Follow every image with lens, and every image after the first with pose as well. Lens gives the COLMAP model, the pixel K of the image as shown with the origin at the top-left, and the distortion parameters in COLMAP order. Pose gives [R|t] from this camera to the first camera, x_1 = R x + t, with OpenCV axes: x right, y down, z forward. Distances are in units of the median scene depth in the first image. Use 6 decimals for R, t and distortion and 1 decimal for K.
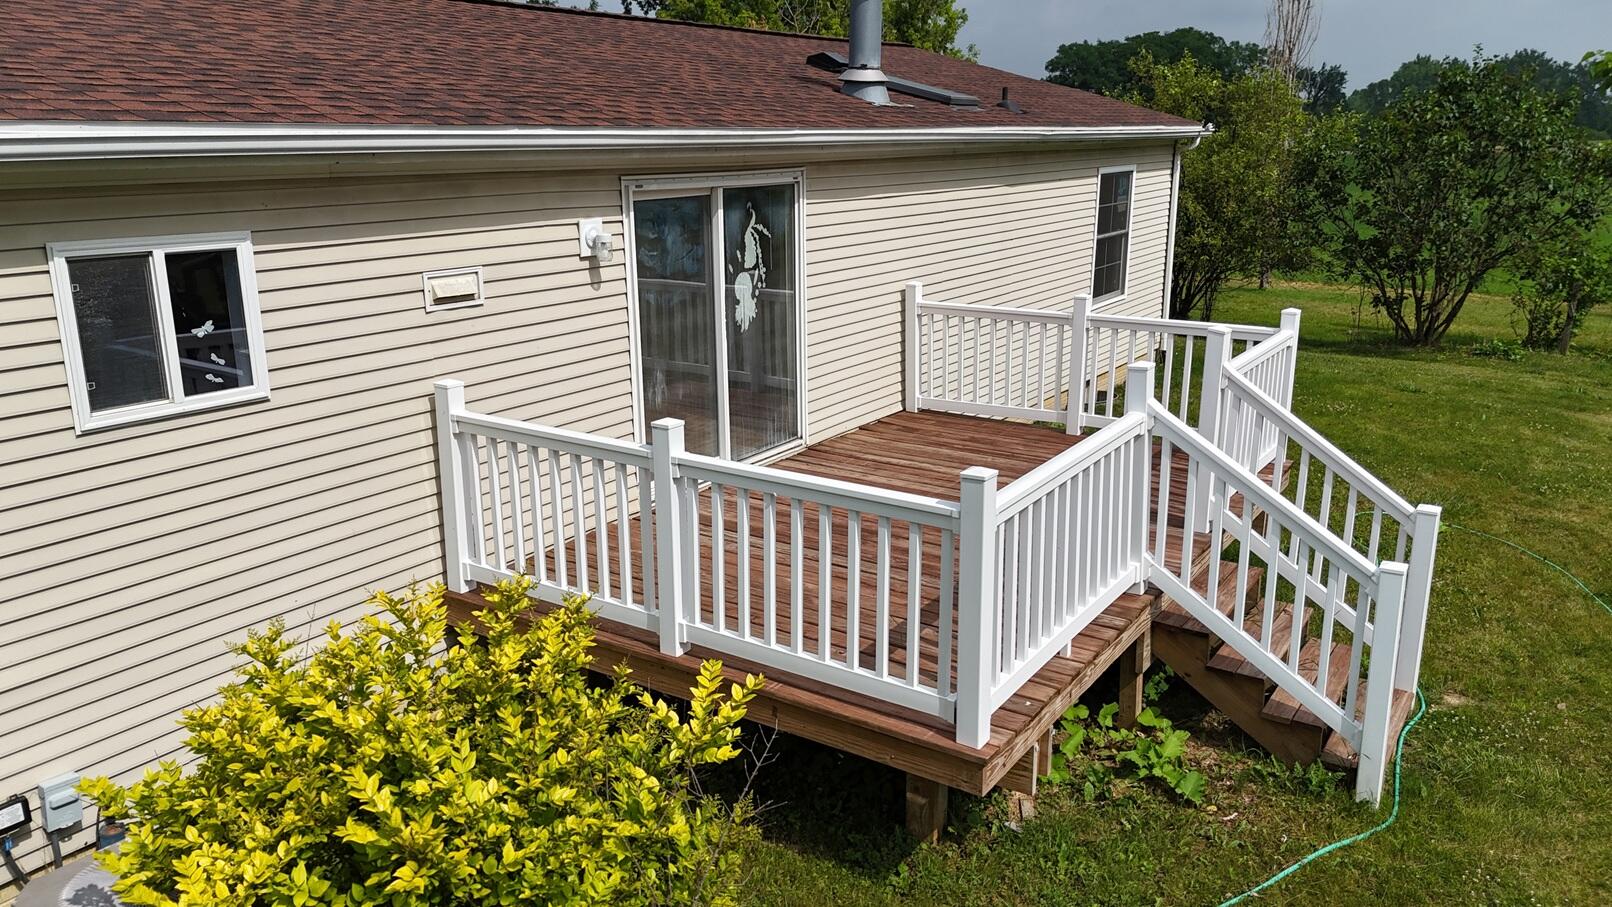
lens RADIAL K [[1205.7, 0, 806.0], [0, 1205.7, 453.5], [0, 0, 1]] dist [0.114307, -0.188433]
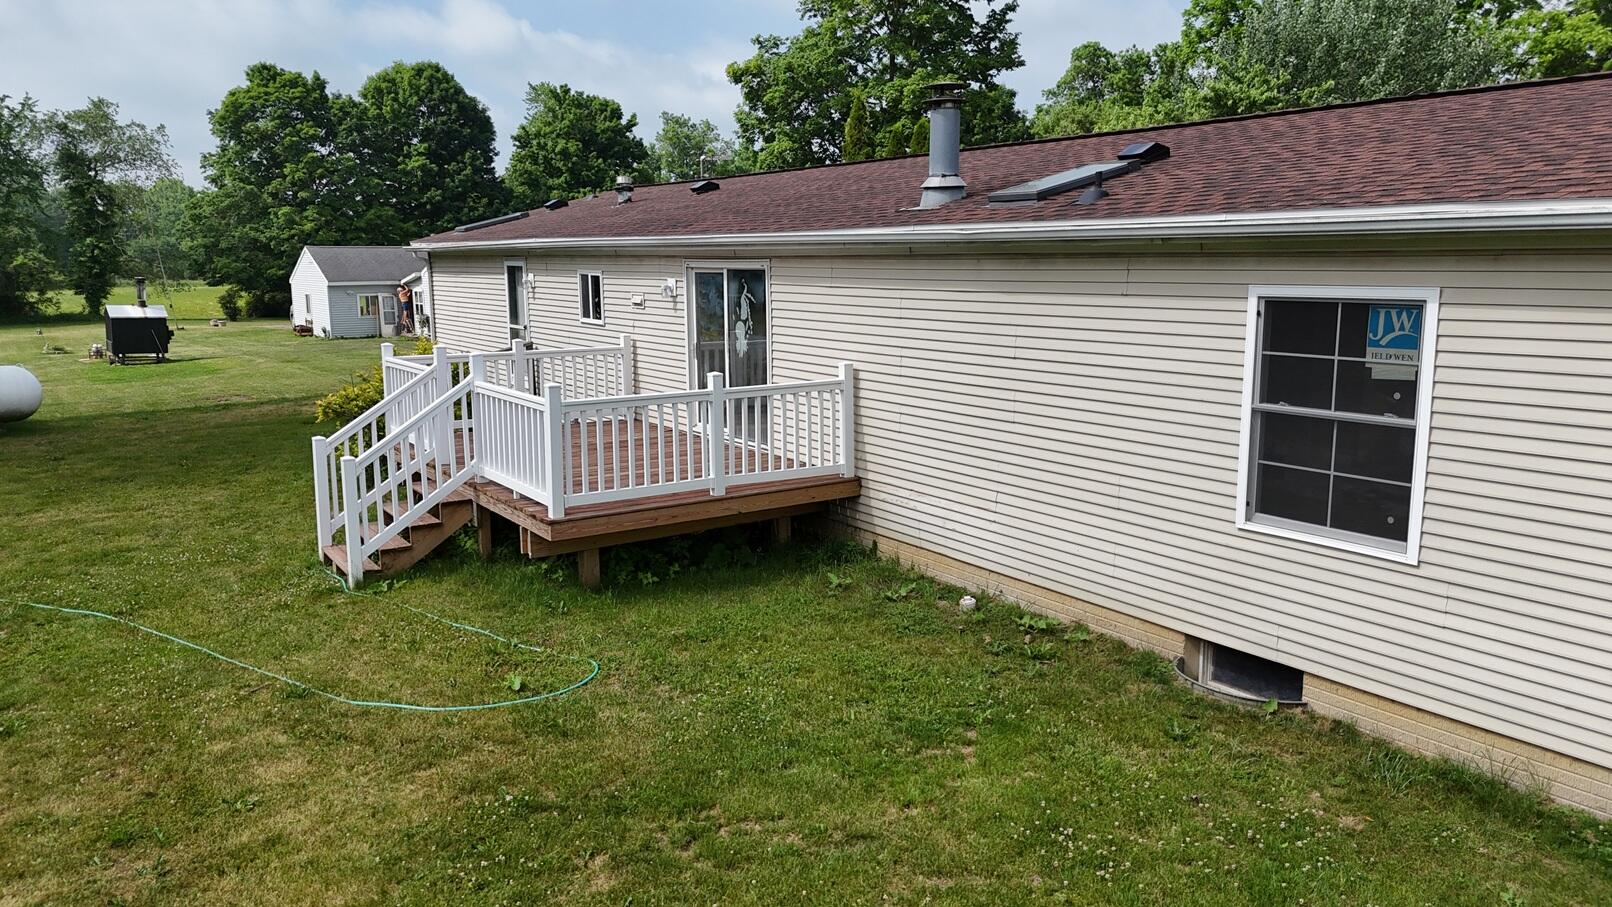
lens RADIAL K [[1205.7, 0, 806.0], [0, 1205.7, 453.5], [0, 0, 1]] dist [0.114307, -0.188433]
pose [[-0.394475, 0.163593, -0.904227, 1.419532], [-0.222504, 0.937737, 0.266724, -0.440271], [0.891561, 0.306410, -0.333514, 1.693925]]
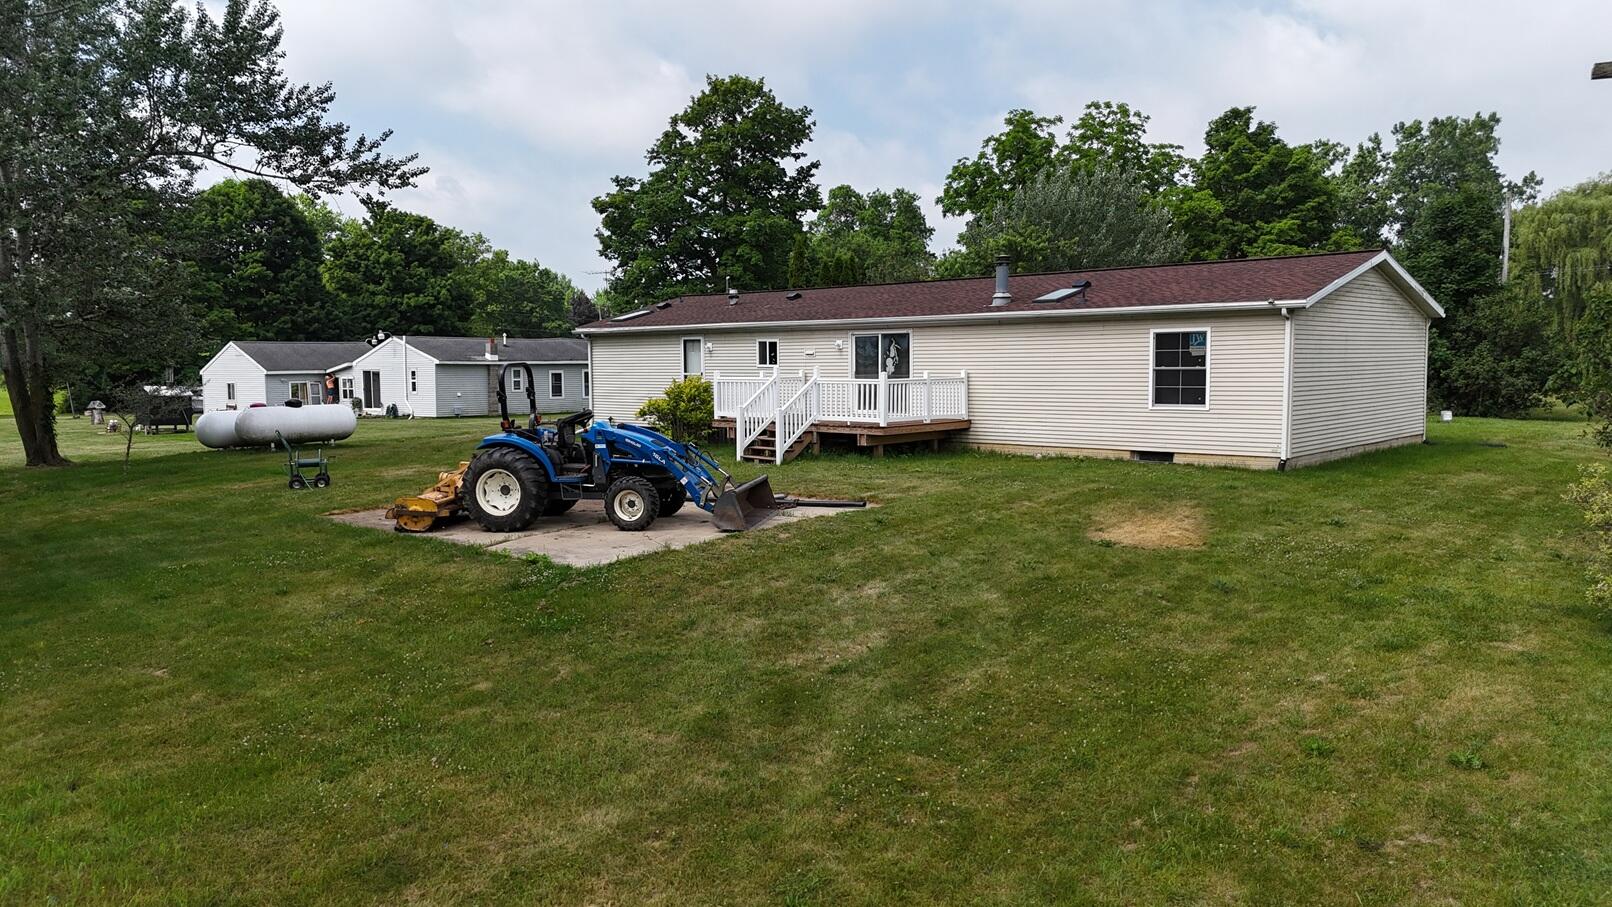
lens RADIAL K [[1205.7, 0, 806.0], [0, 1205.7, 453.5], [0, 0, 1]] dist [0.114307, -0.188433]
pose [[-0.157077, 0.089049, -0.983563, 3.447210], [-0.241213, 0.962304, 0.125646, -0.266578], [0.957676, 0.256985, -0.129676, 1.306482]]
